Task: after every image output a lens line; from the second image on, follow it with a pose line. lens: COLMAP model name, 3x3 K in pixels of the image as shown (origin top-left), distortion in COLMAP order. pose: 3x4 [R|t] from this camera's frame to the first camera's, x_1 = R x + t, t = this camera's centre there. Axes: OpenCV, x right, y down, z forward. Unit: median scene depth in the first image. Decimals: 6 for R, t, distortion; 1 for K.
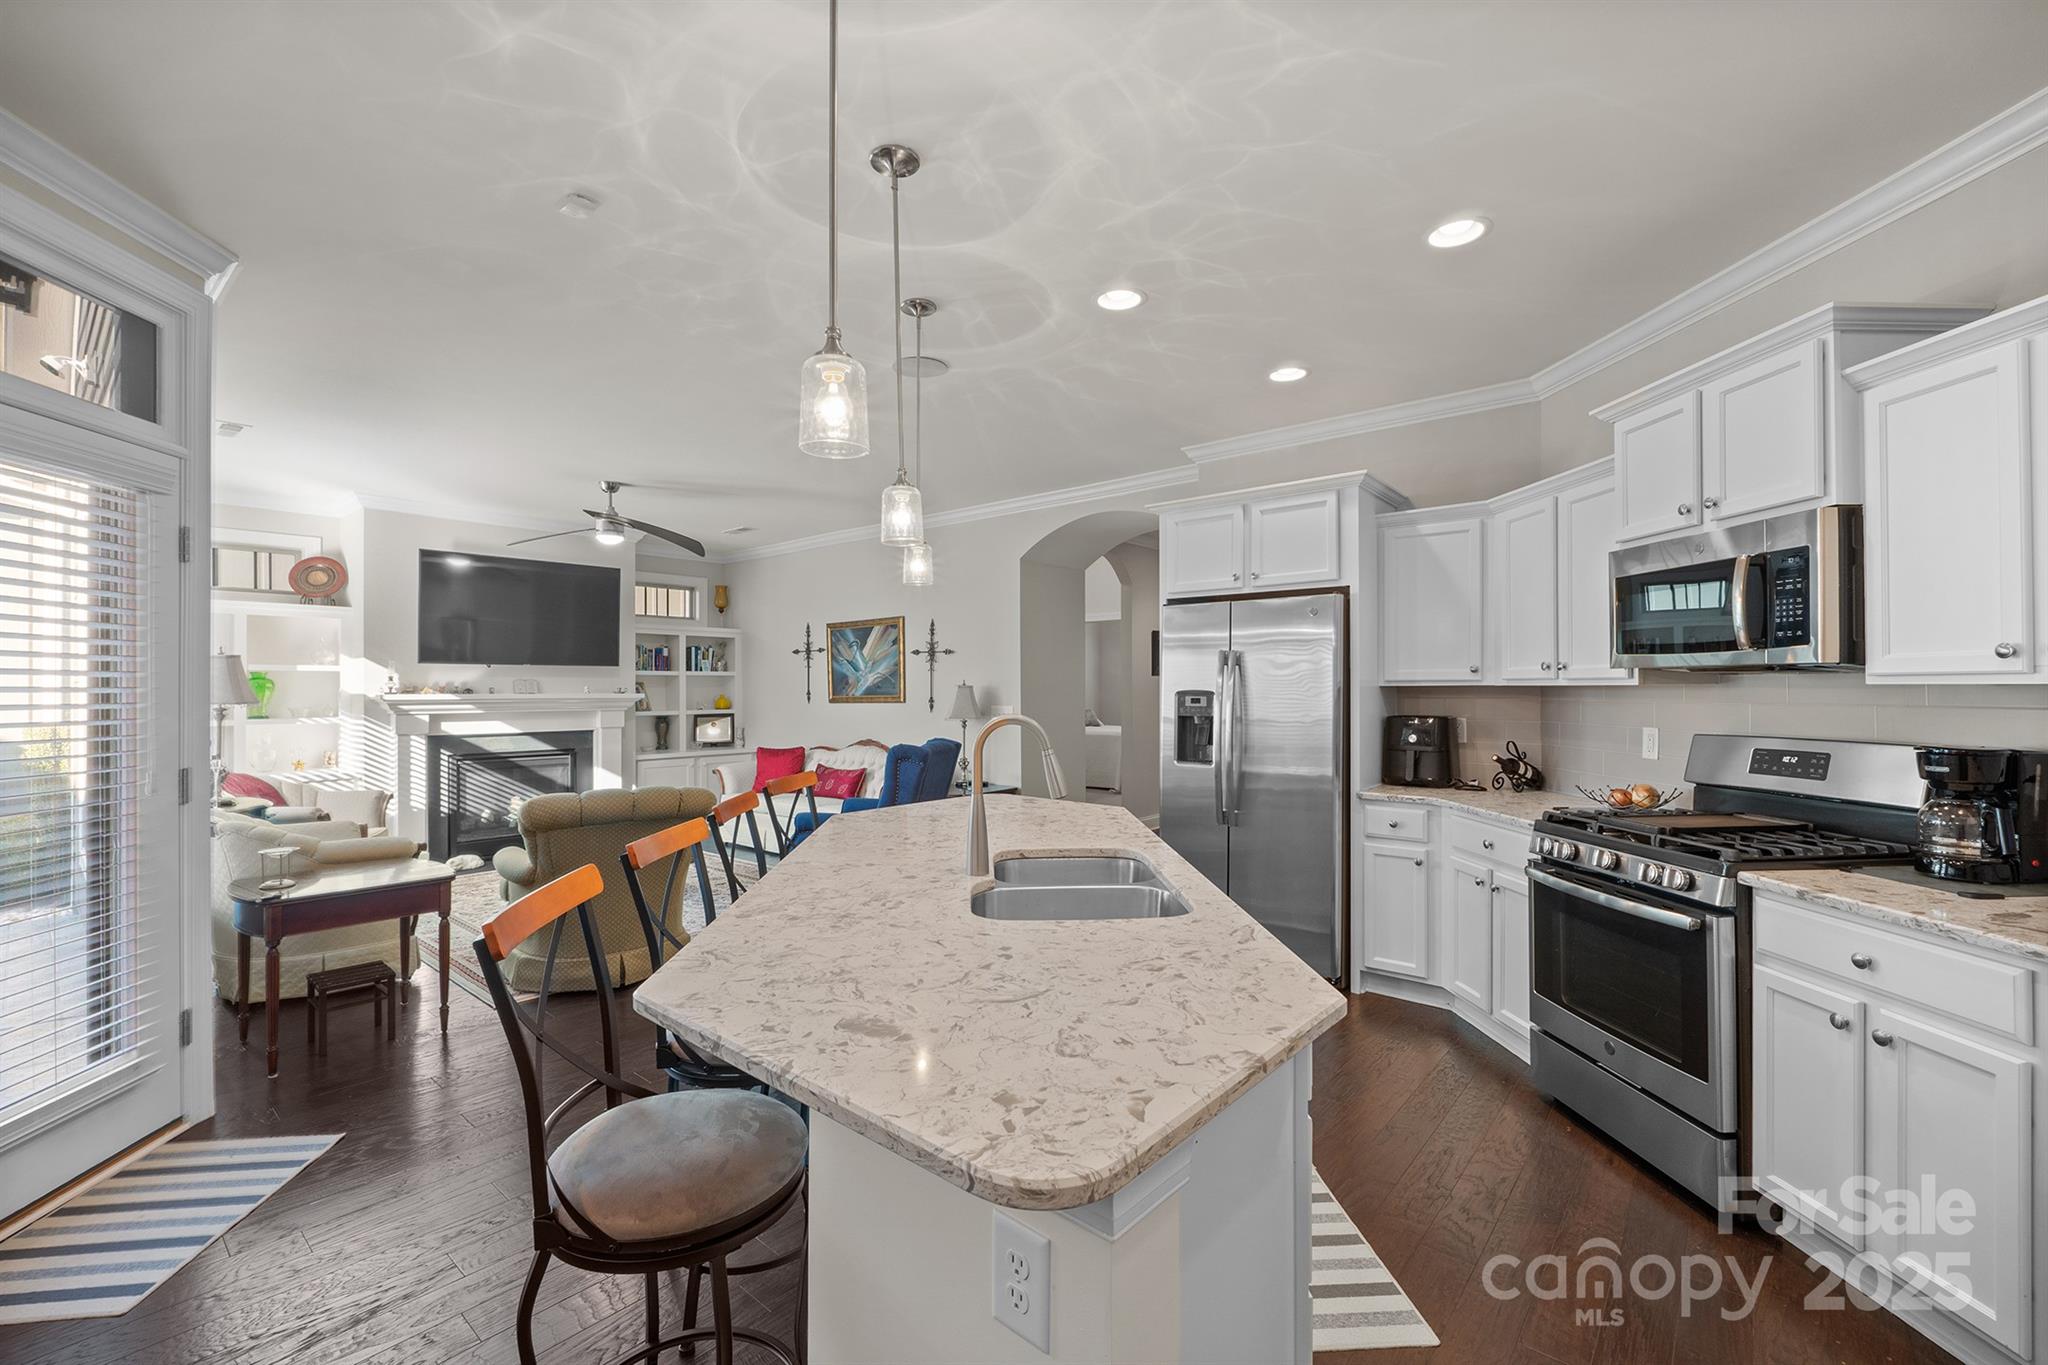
lens RADIAL K [[862.7, 0, 1027.3], [0, 862.7, 686.7], [0, 0, 1]] dist [-0.007444, 0.000207]
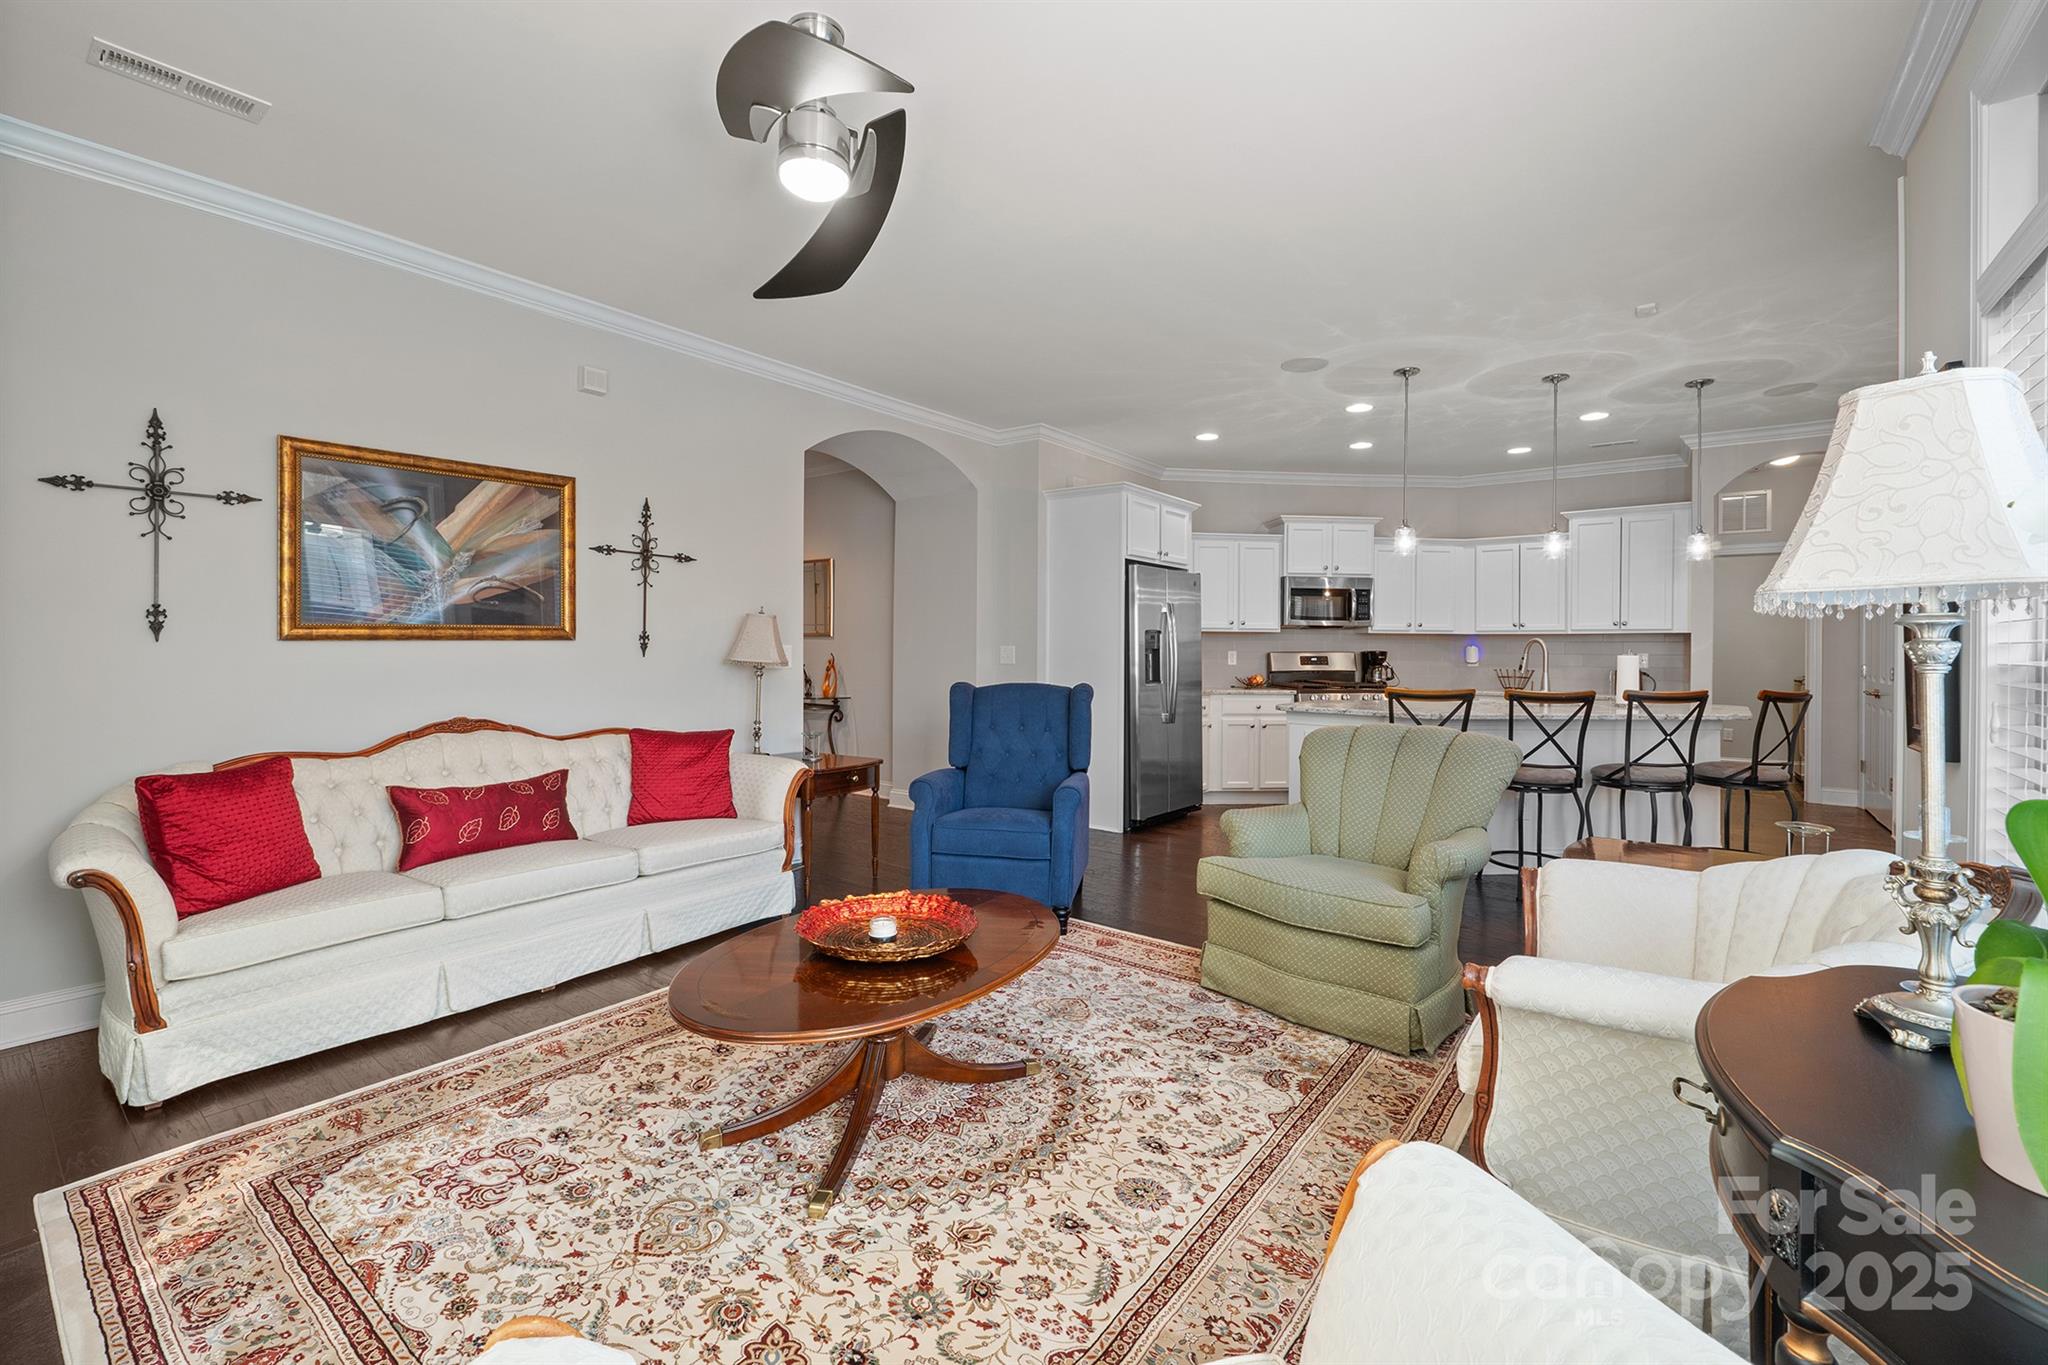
lens RADIAL K [[860.3, 0, 1025.2], [0, 860.3, 648.8], [0, 0, 1]] dist [-0.007176, -0.000172]
pose [[-0.044276, -0.000123, 0.999019, -1.296747], [-0.009470, 0.999955, -0.000296, 0.040676], [-0.998974, -0.009474, -0.044275, 1.405744]]
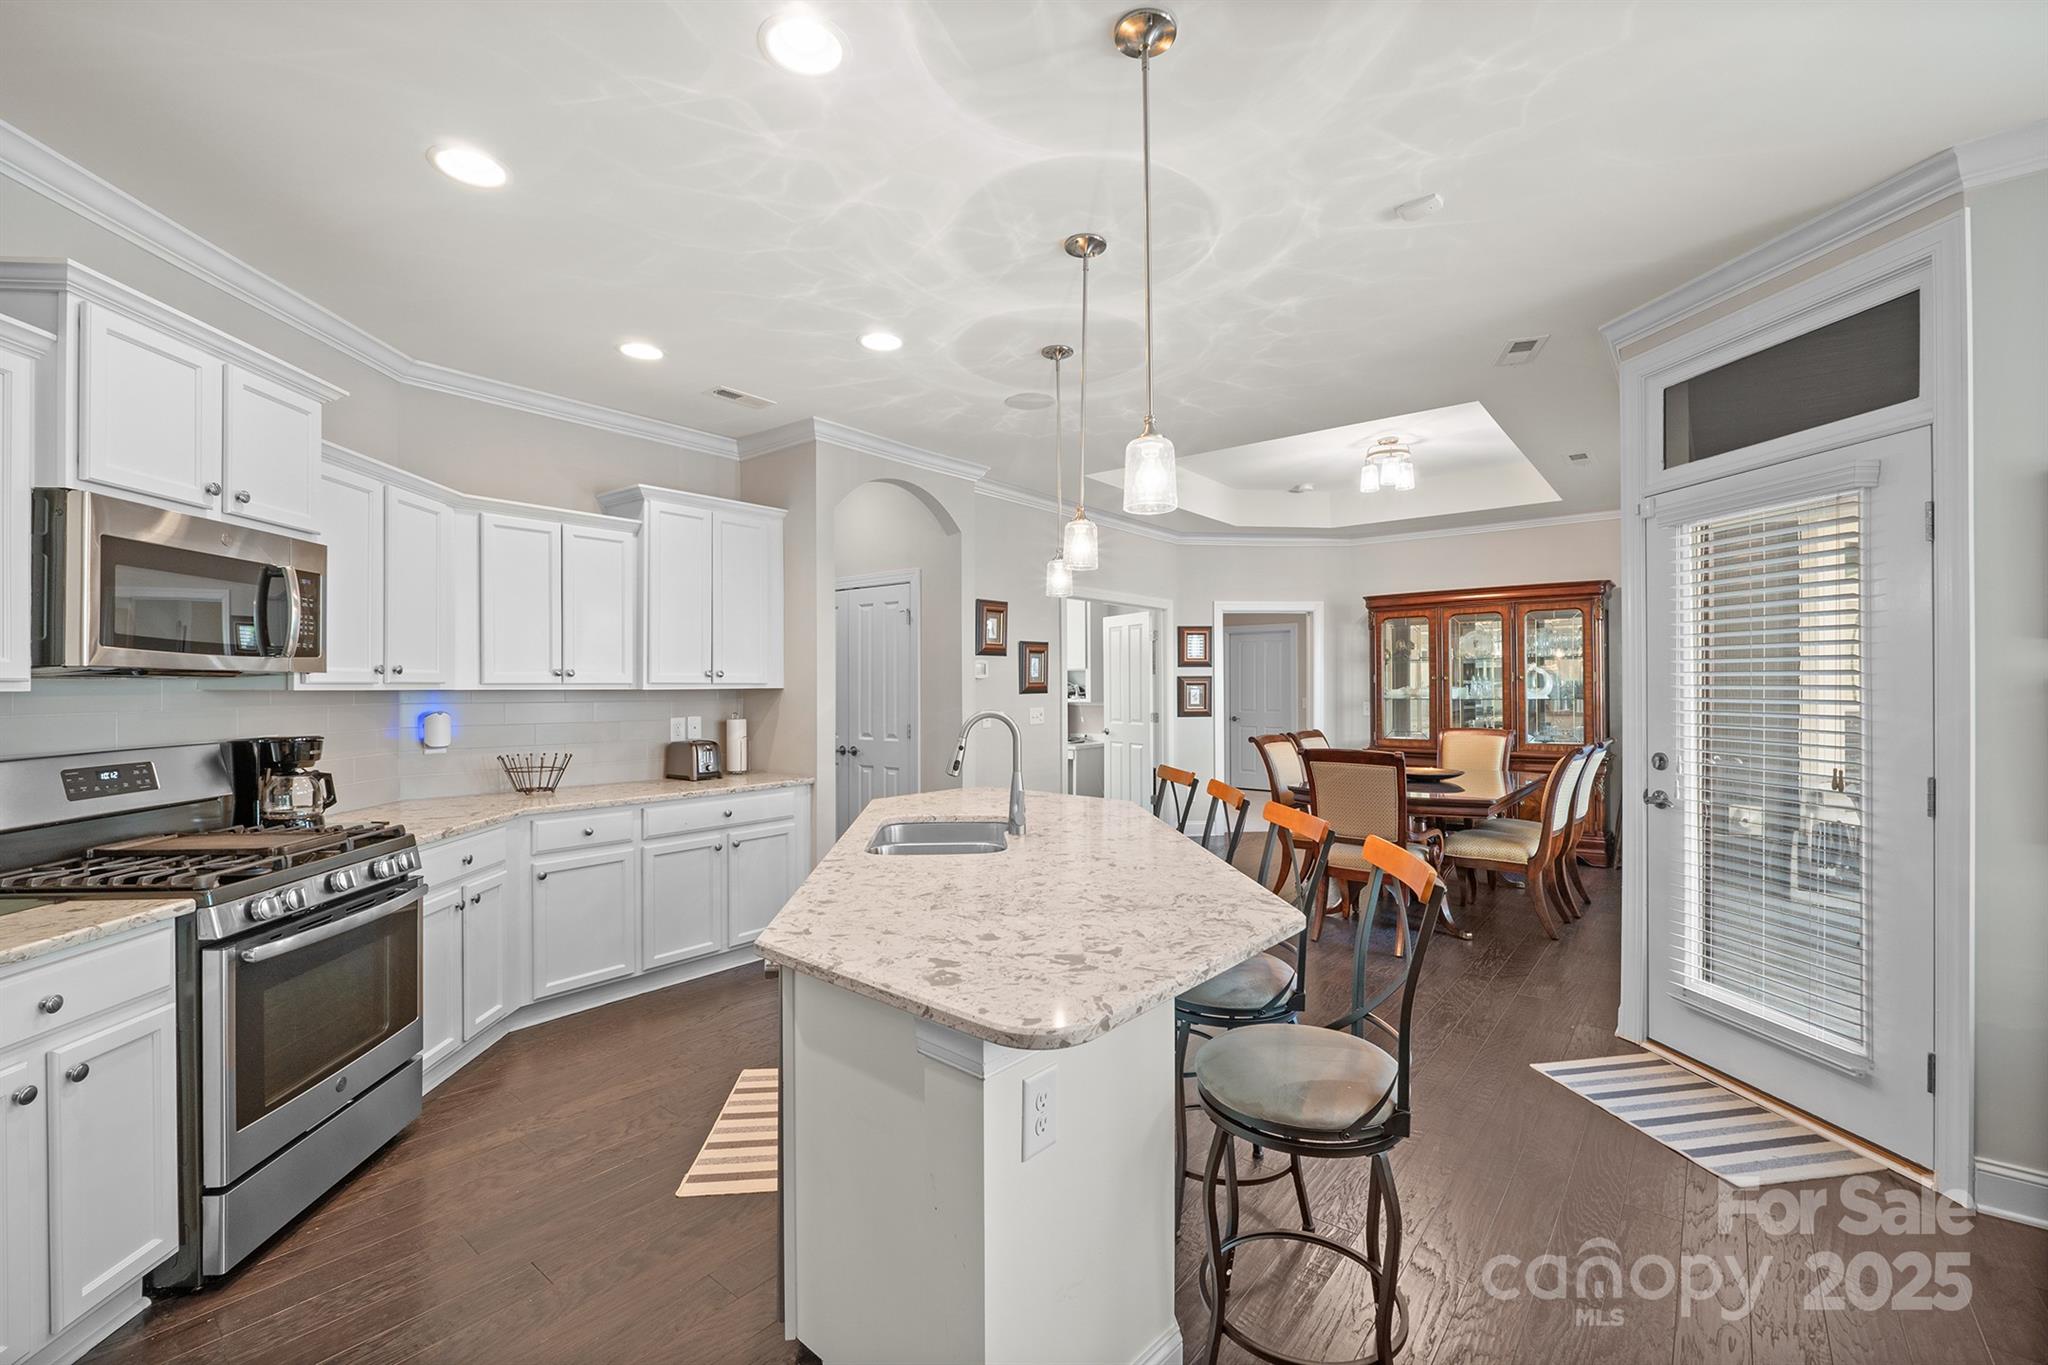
lens RADIAL K [[861.4, 0, 1024.0], [0, 861.4, 682.5], [0, 0, 1]] dist [-0.000536, -0.000039]
pose [[-0.999717, 0.005535, -0.023134, -0.022457], [0.005714, 0.999954, -0.007690, 0.000742], [0.023091, -0.007820, -0.999703, 1.285057]]
